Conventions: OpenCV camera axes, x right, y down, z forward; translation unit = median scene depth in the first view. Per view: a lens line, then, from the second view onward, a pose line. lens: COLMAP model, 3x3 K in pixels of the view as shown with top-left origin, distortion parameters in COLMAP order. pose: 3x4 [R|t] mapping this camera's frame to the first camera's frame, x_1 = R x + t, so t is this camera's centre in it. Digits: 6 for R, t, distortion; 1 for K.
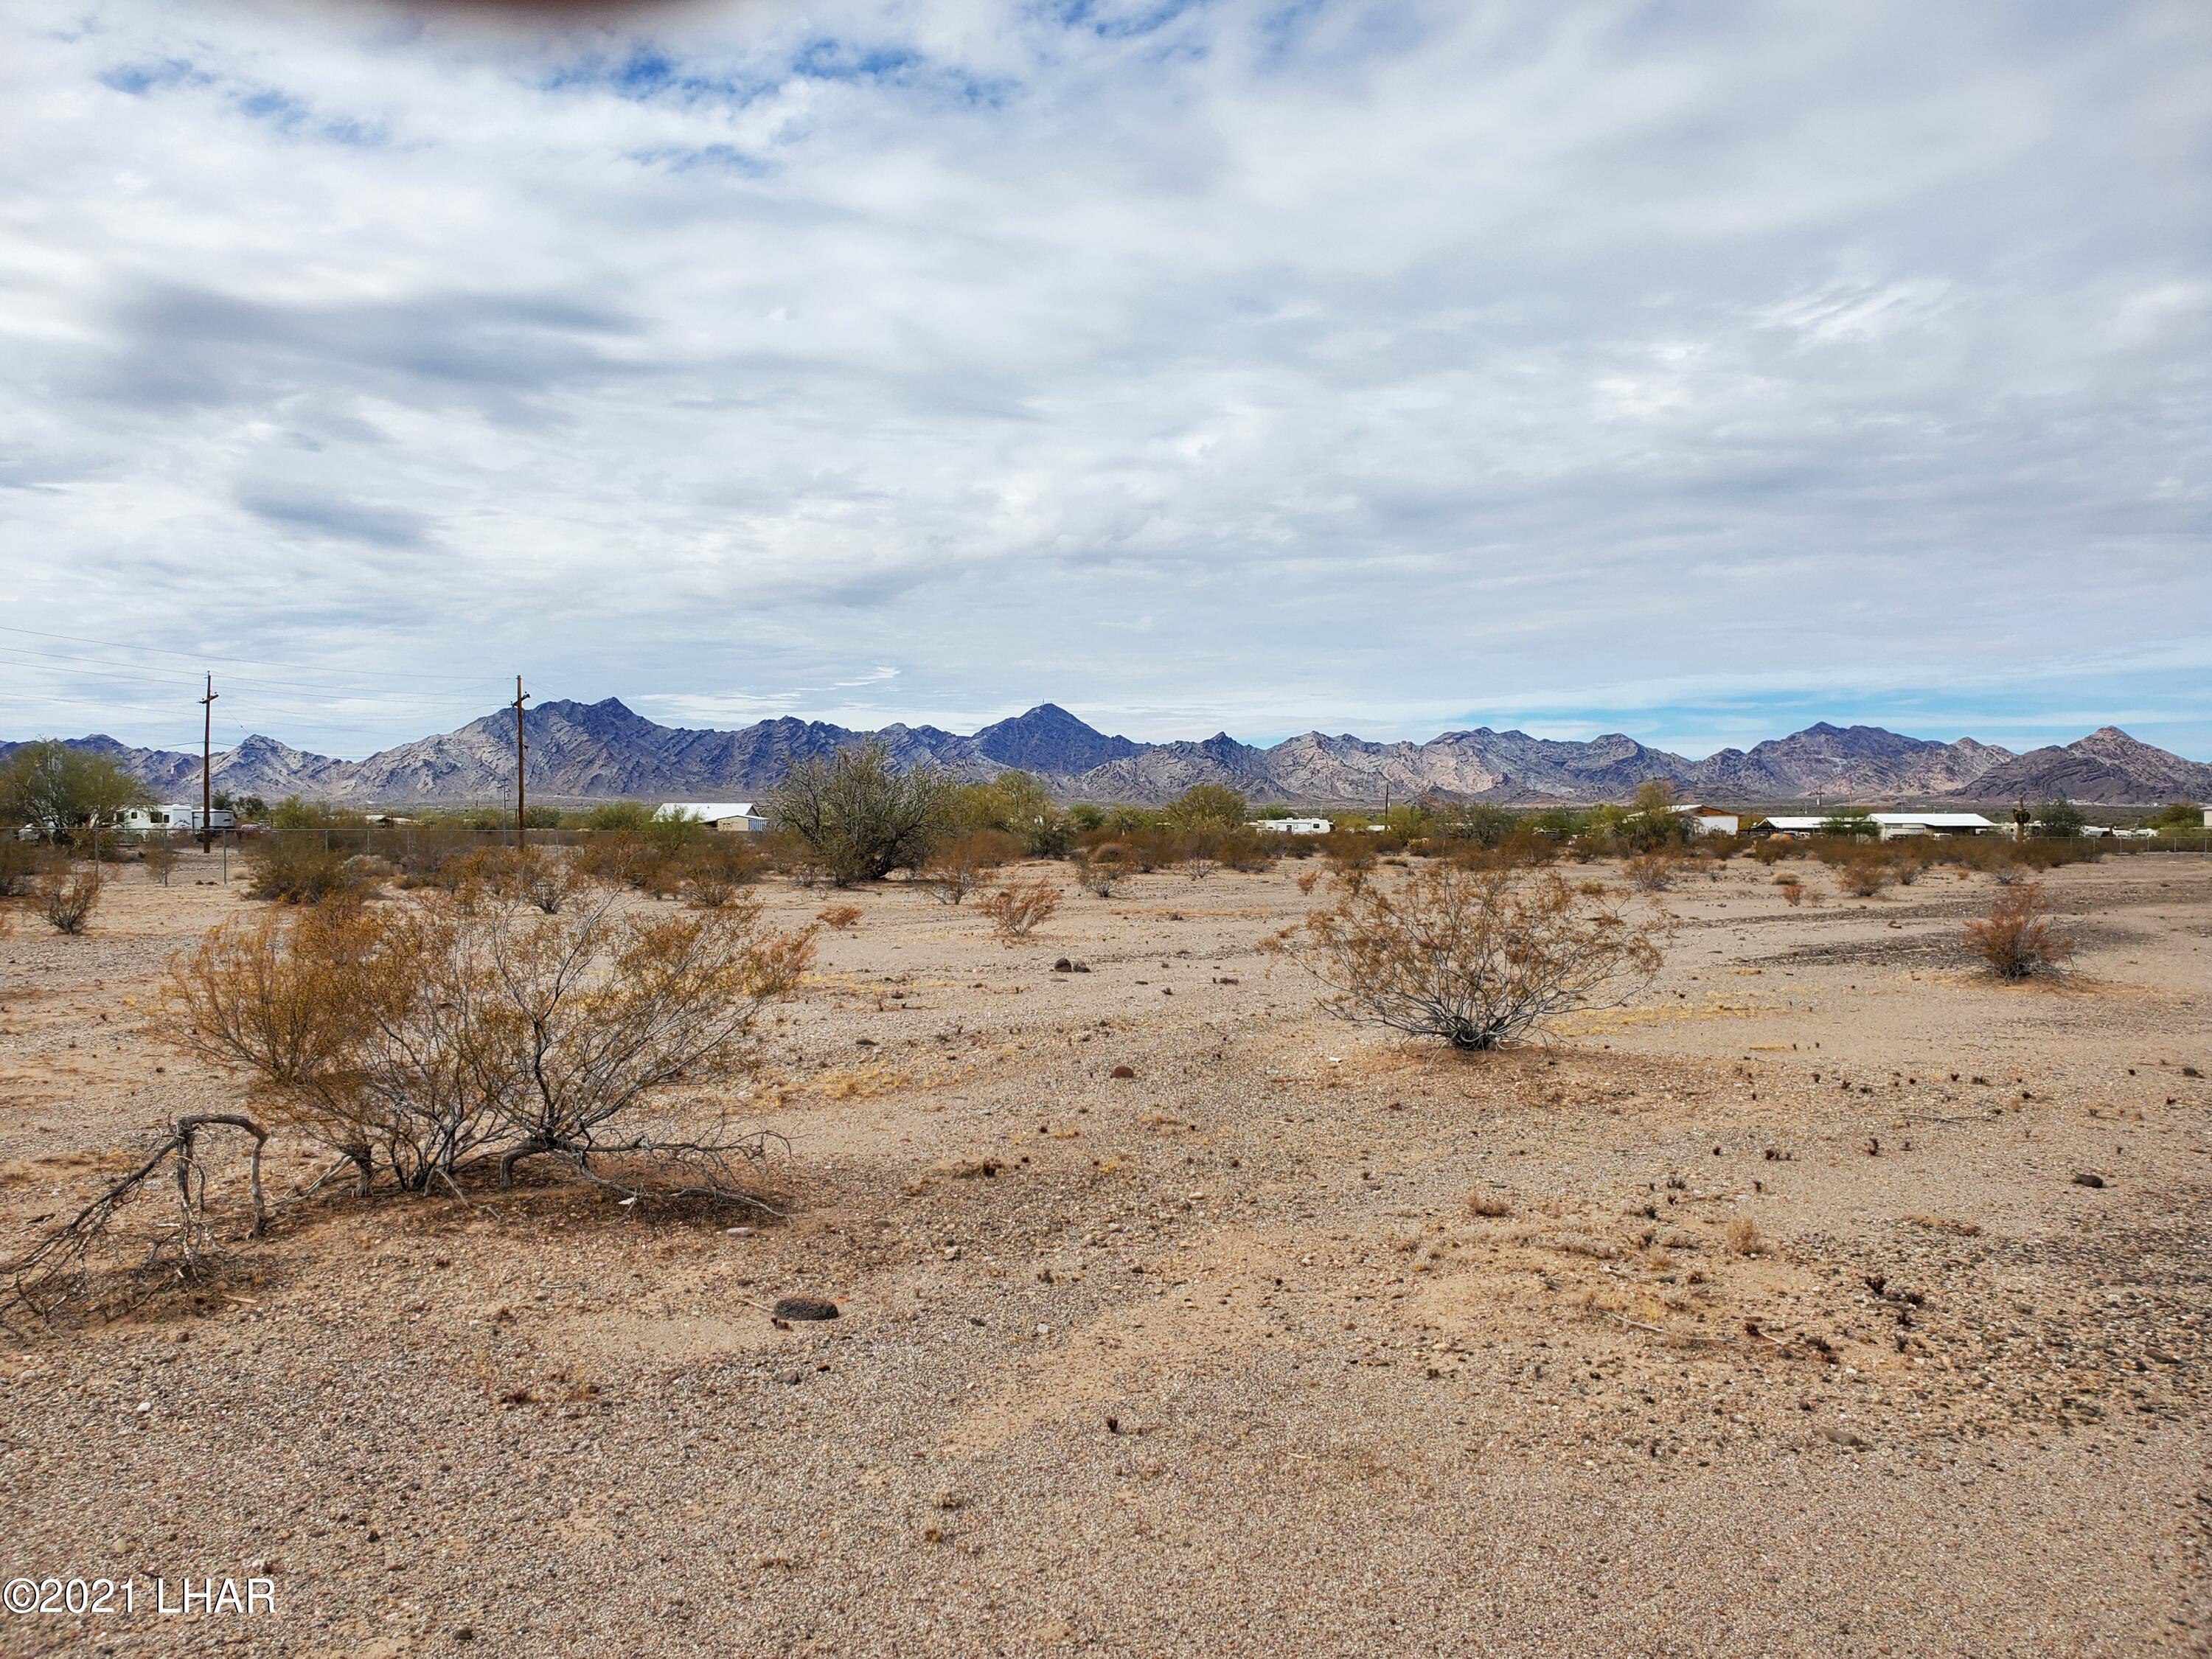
lens RADIAL K [[1638.4, 0, 1111.7], [0, 1638.4, 816.8], [0, 0, 1]] dist [0.082791, -0.000220]
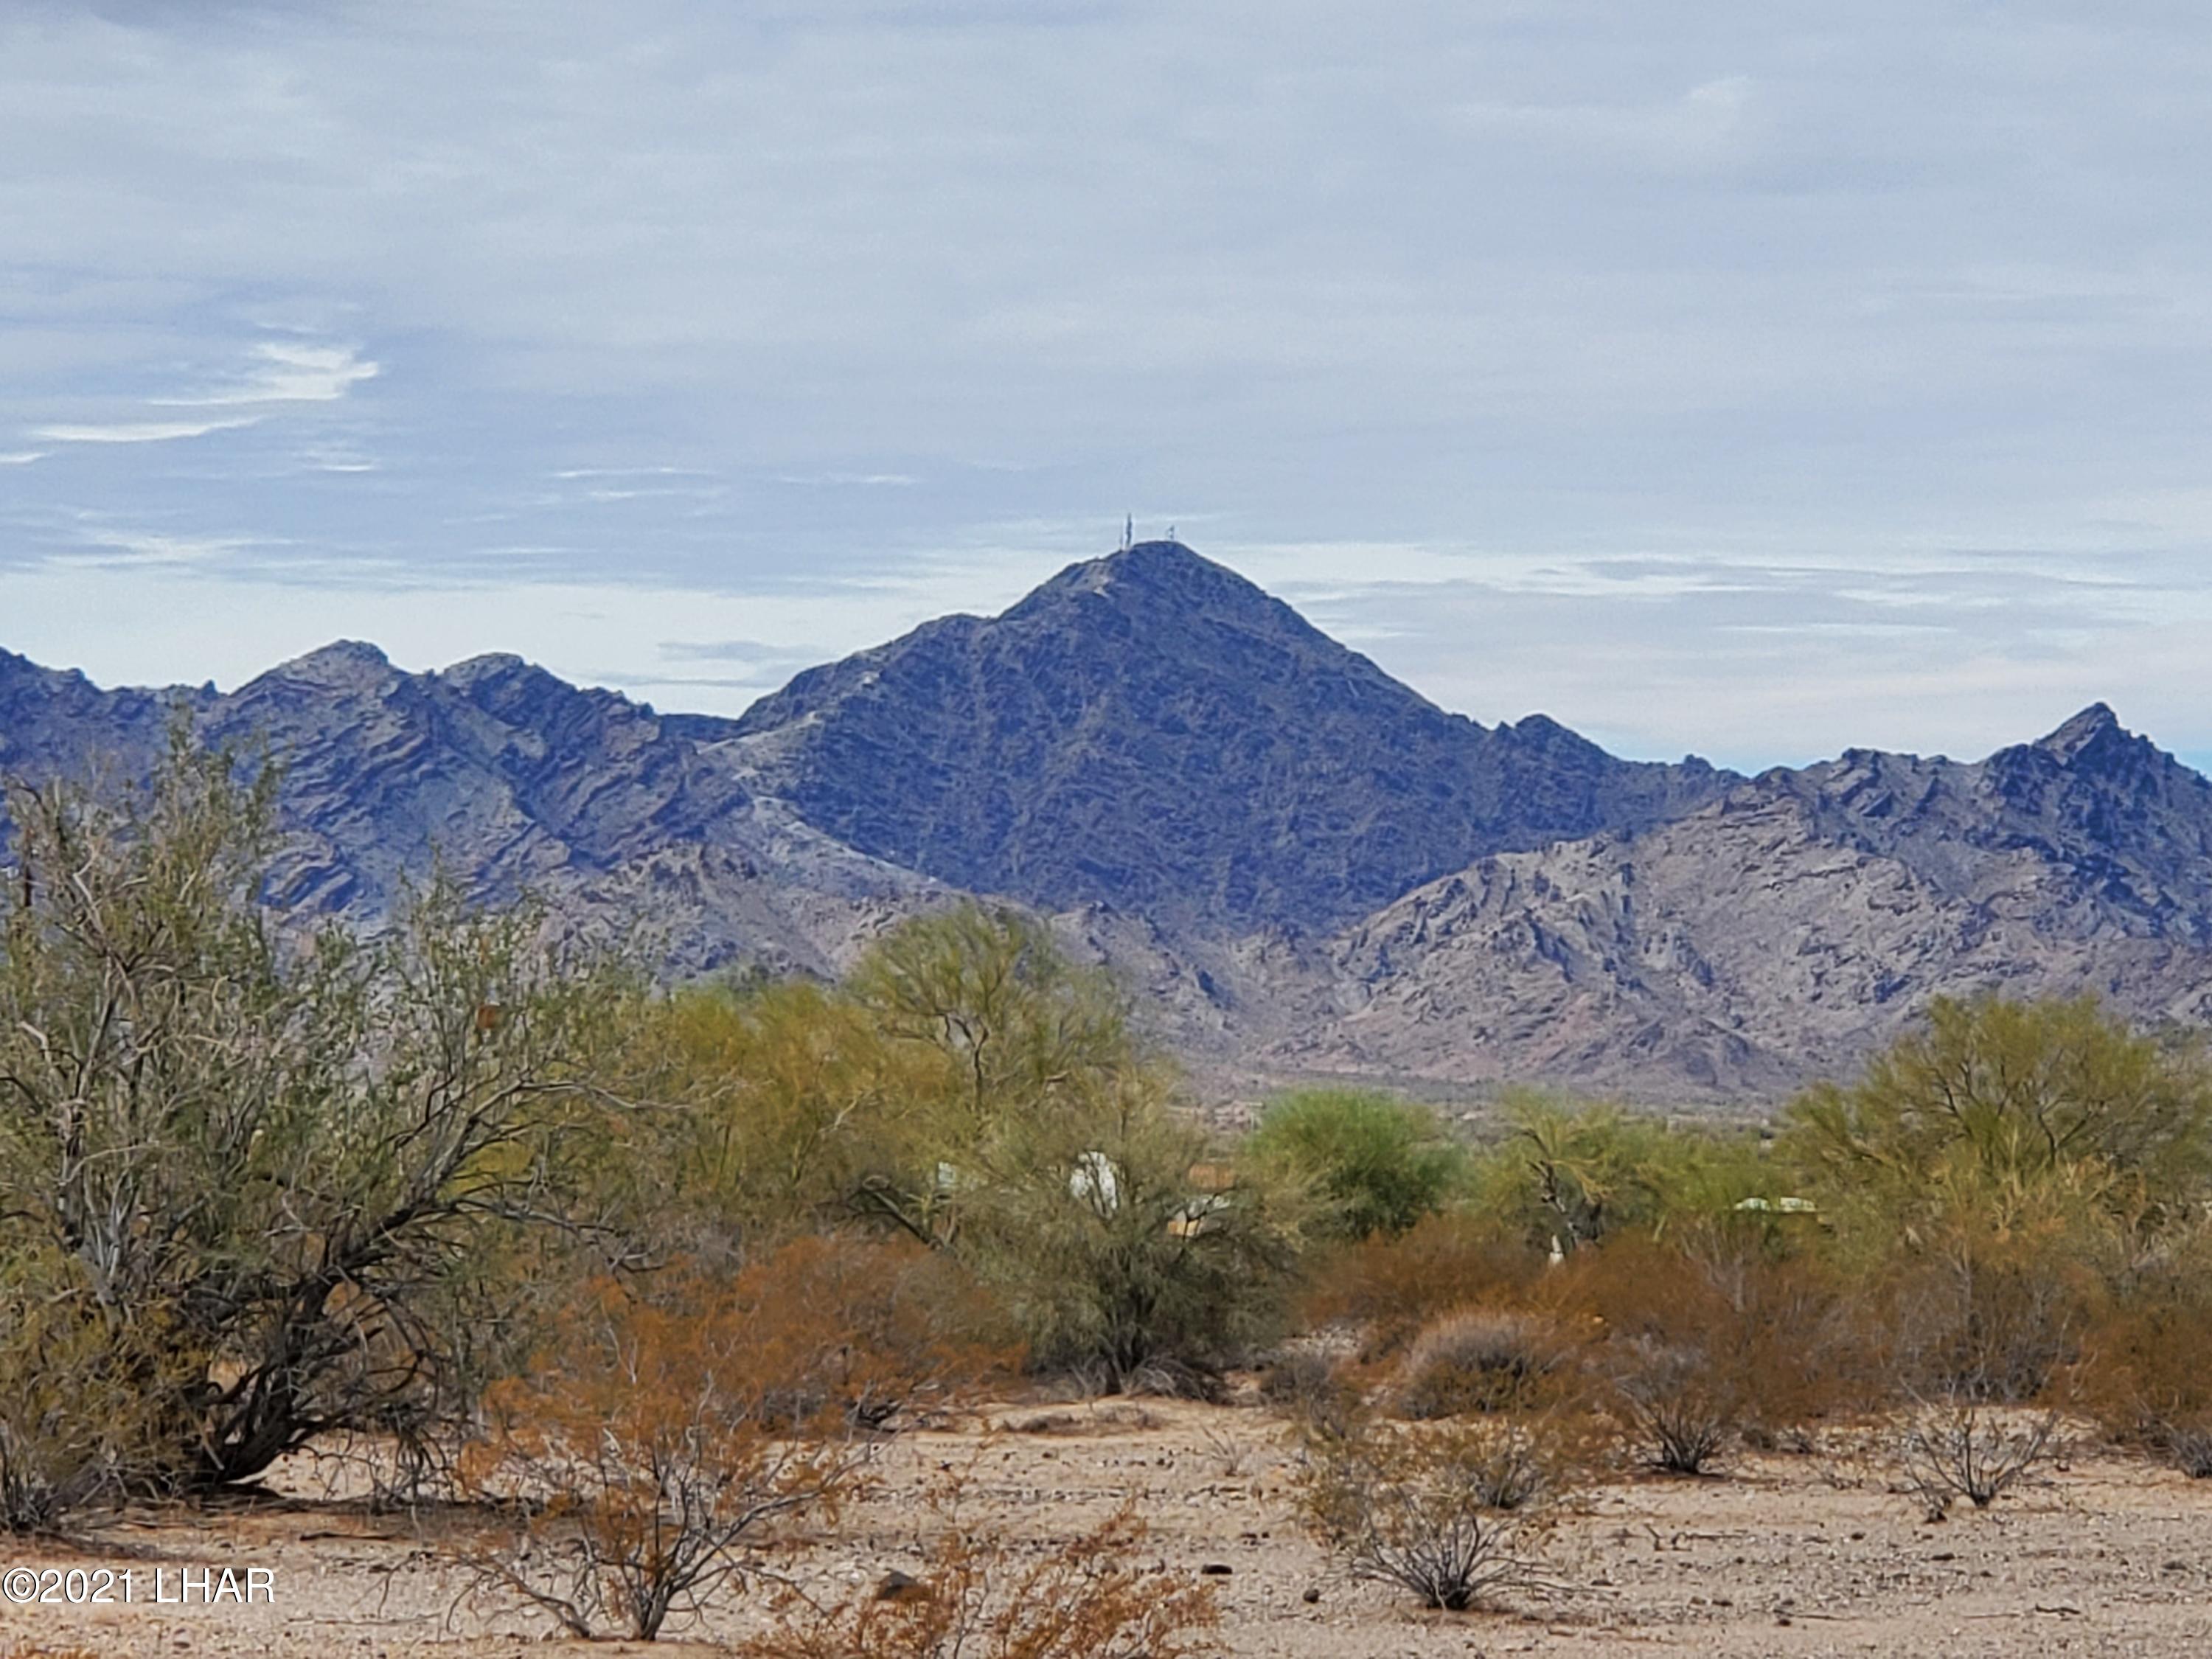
lens RADIAL K [[3315.6, 0, 1100.9], [0, 3315.6, 836.6], [0, 0, 1]] dist [-0.084141, 0.000000]
pose [[0.998860, 0.011416, -0.046347, -0.027258], [-0.009496, 0.999096, 0.041439, -0.051902], [0.046778, -0.040952, 0.998066, 0.633635]]
